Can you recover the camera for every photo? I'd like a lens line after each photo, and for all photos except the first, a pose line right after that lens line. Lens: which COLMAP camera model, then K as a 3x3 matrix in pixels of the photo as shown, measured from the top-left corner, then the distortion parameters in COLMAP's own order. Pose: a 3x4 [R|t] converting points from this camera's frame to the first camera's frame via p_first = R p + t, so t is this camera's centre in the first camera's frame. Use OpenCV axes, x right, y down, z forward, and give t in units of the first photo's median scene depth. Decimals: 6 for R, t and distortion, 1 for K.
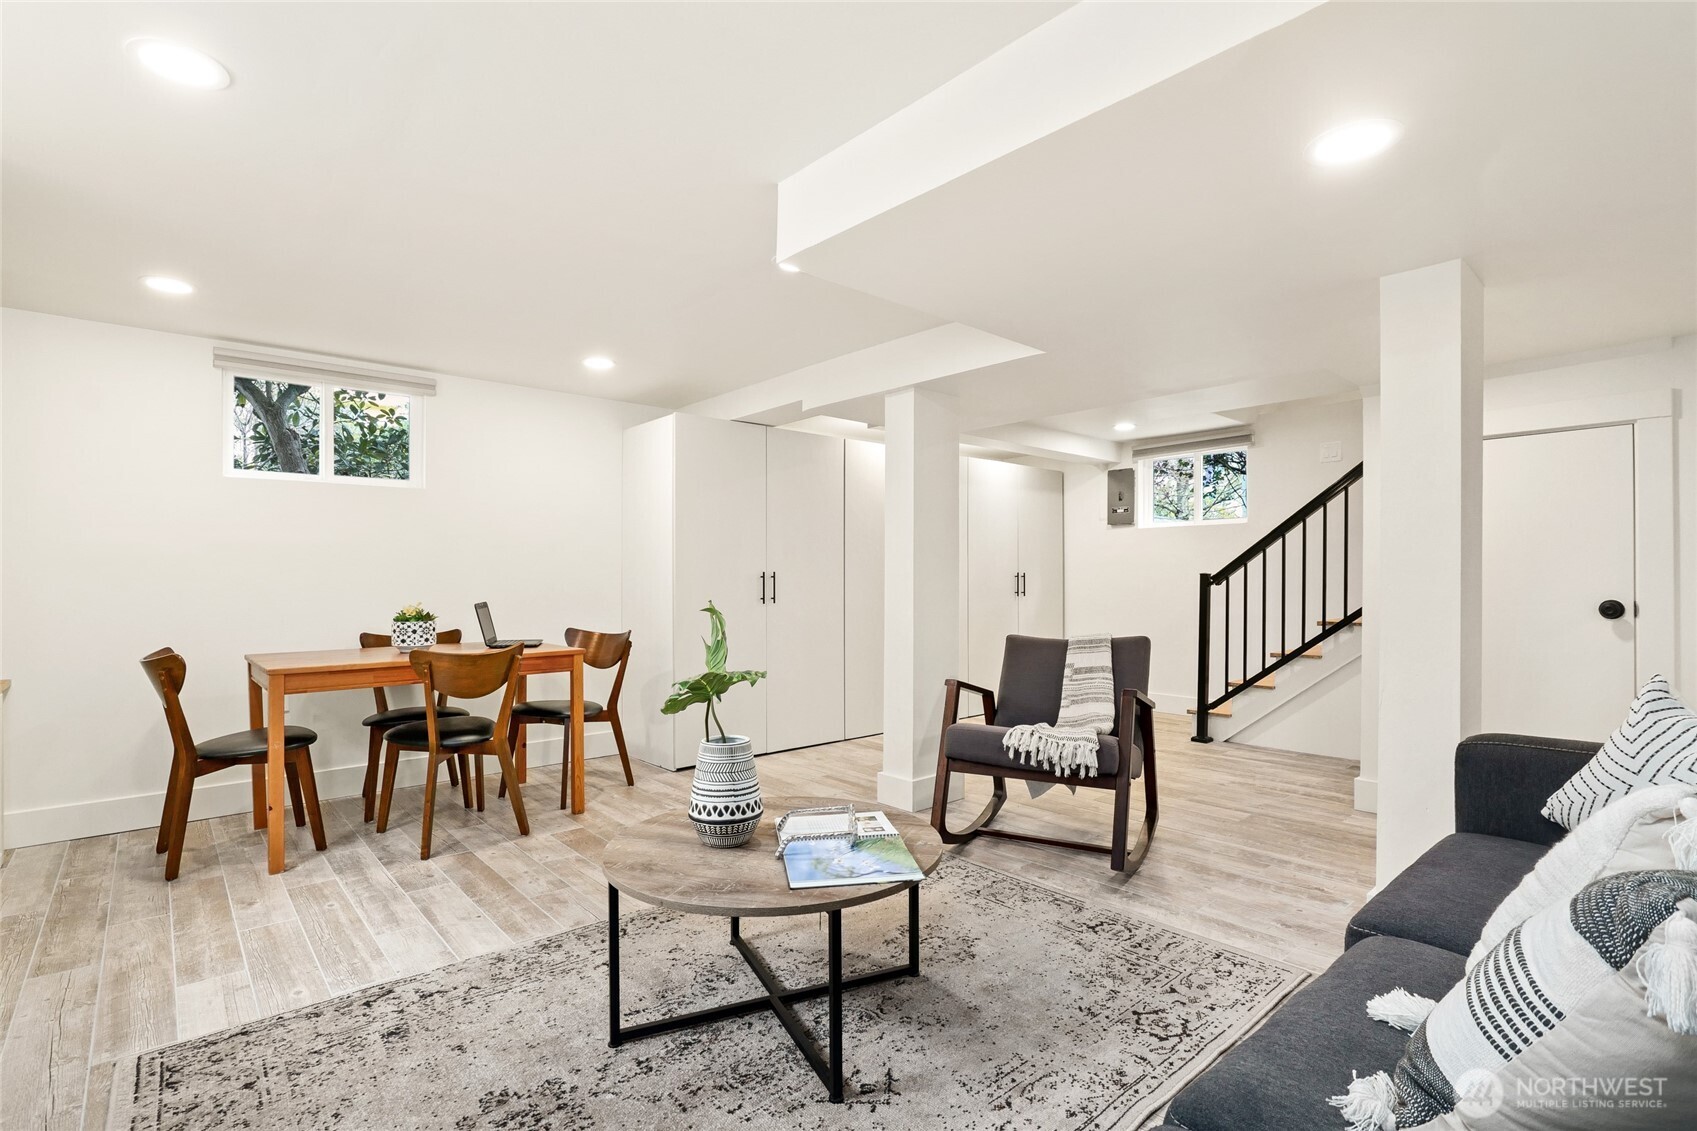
lens RADIAL K [[803.7, 0, 845.9], [0, 803.7, 573.5], [0, 0, 1]] dist [-0.022817, 0.001713]
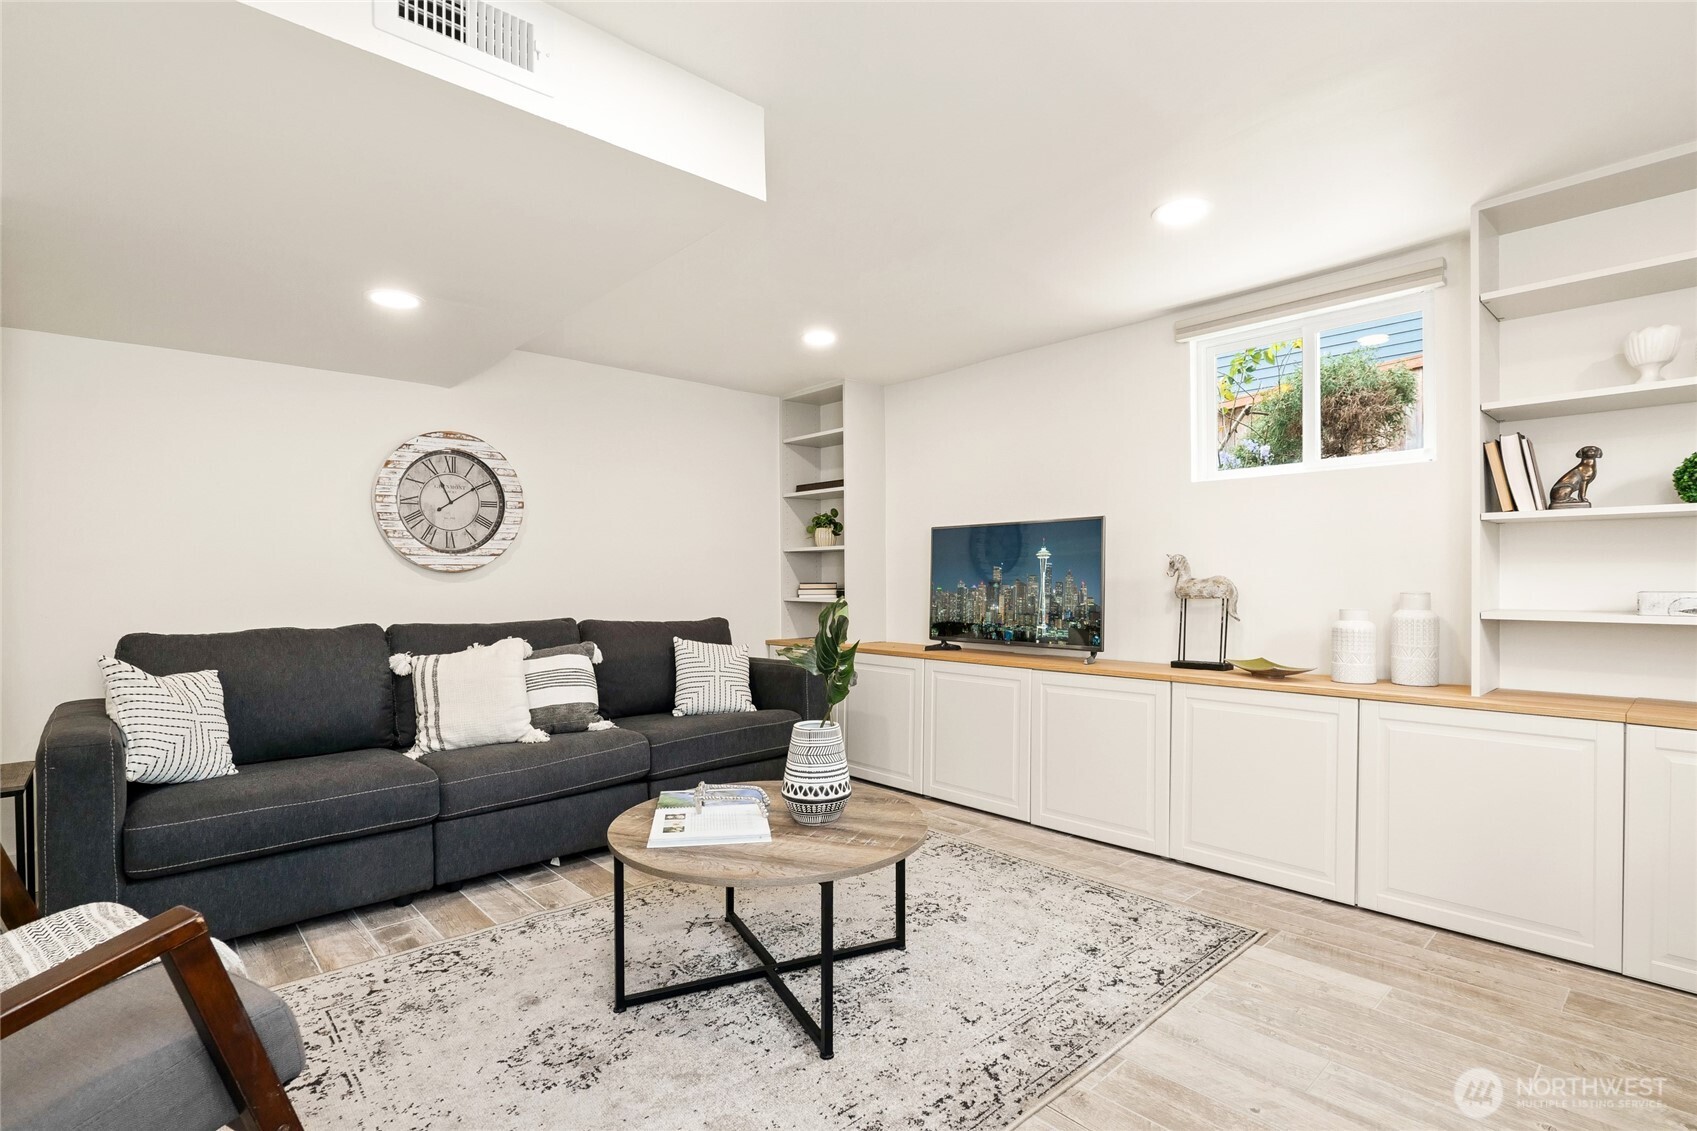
lens RADIAL K [[803.7, 0, 855.8], [0, 803.7, 594.8], [0, 0, 1]] dist [-0.022817, 0.001713]
pose [[-0.999613, 0.011928, -0.025112, -0.130352], [0.011608, 0.999850, 0.012887, 0.016356], [0.025262, 0.012590, -0.999602, 1.496663]]
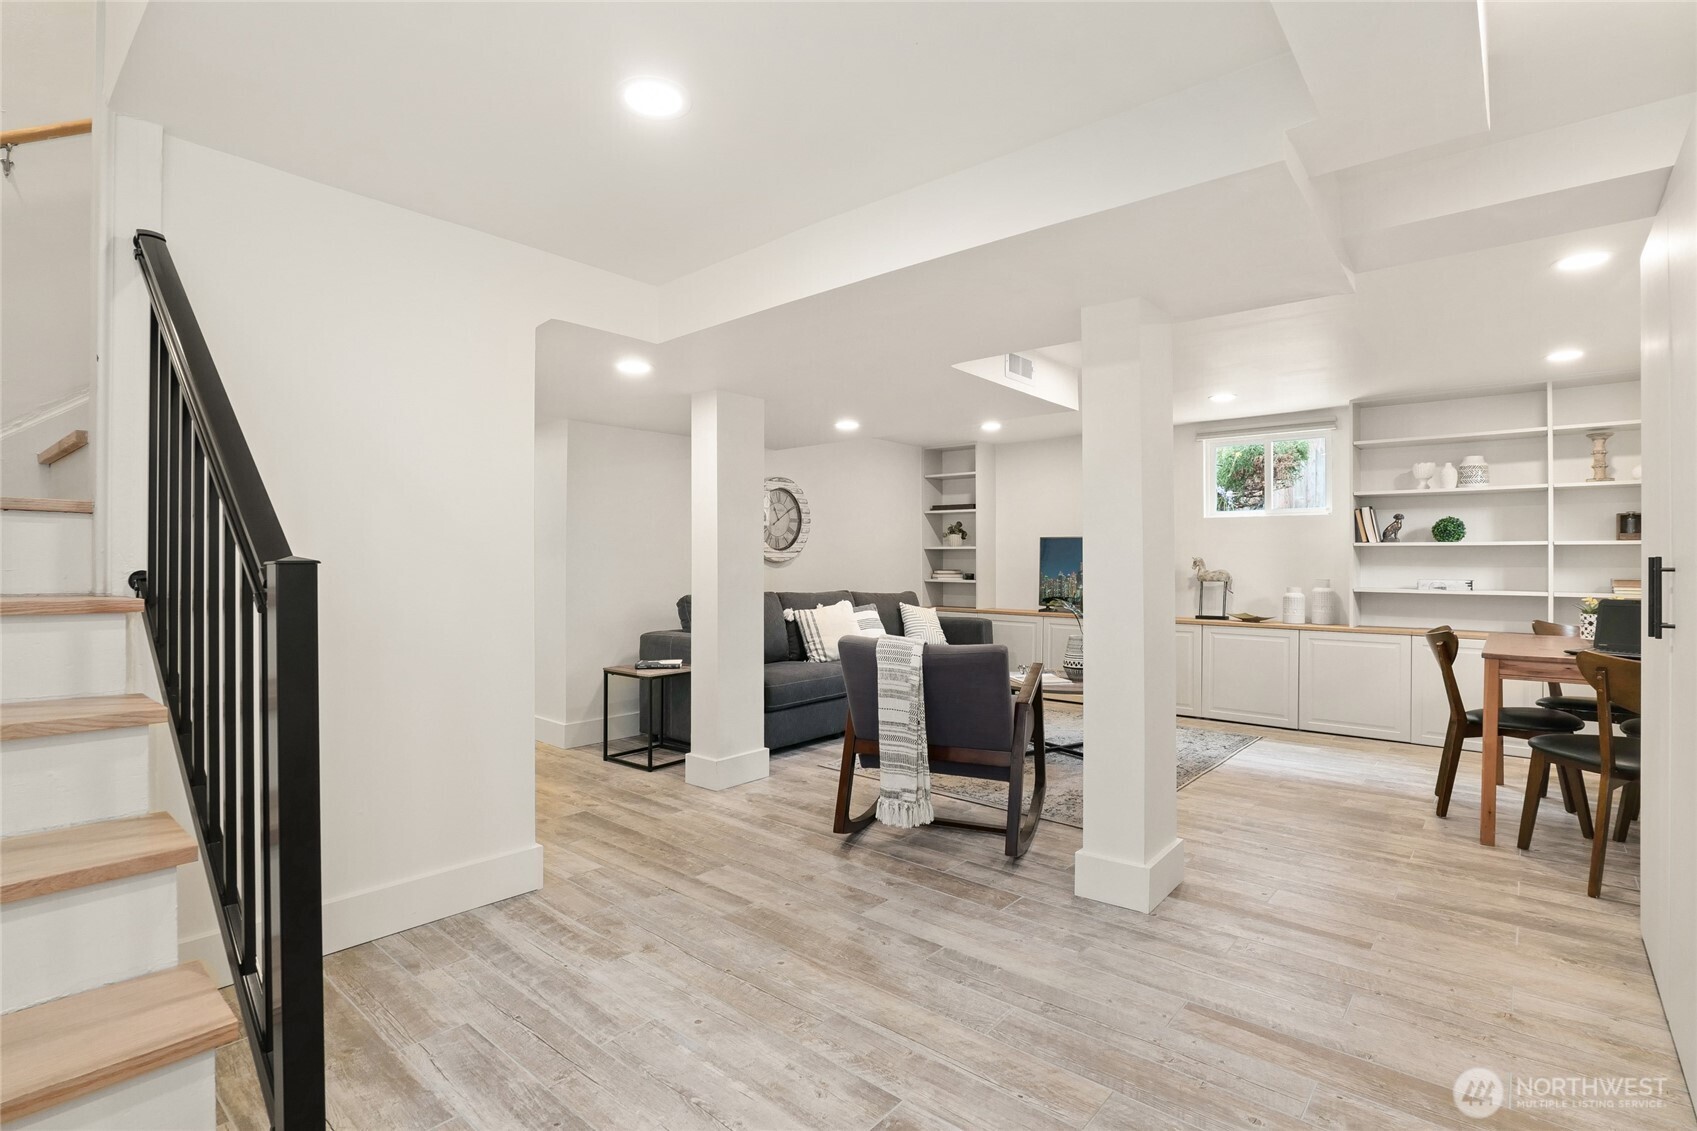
lens RADIAL K [[803.7, 0, 848.0], [0, 803.7, 563.8], [0, 0, 1]] dist [-0.022817, 0.001713]
pose [[-0.989904, 0.000211, -0.141738, 0.621265], [0.001026, 0.999983, -0.005678, 0.006049], [0.141734, -0.005766, -0.989888, 2.350655]]
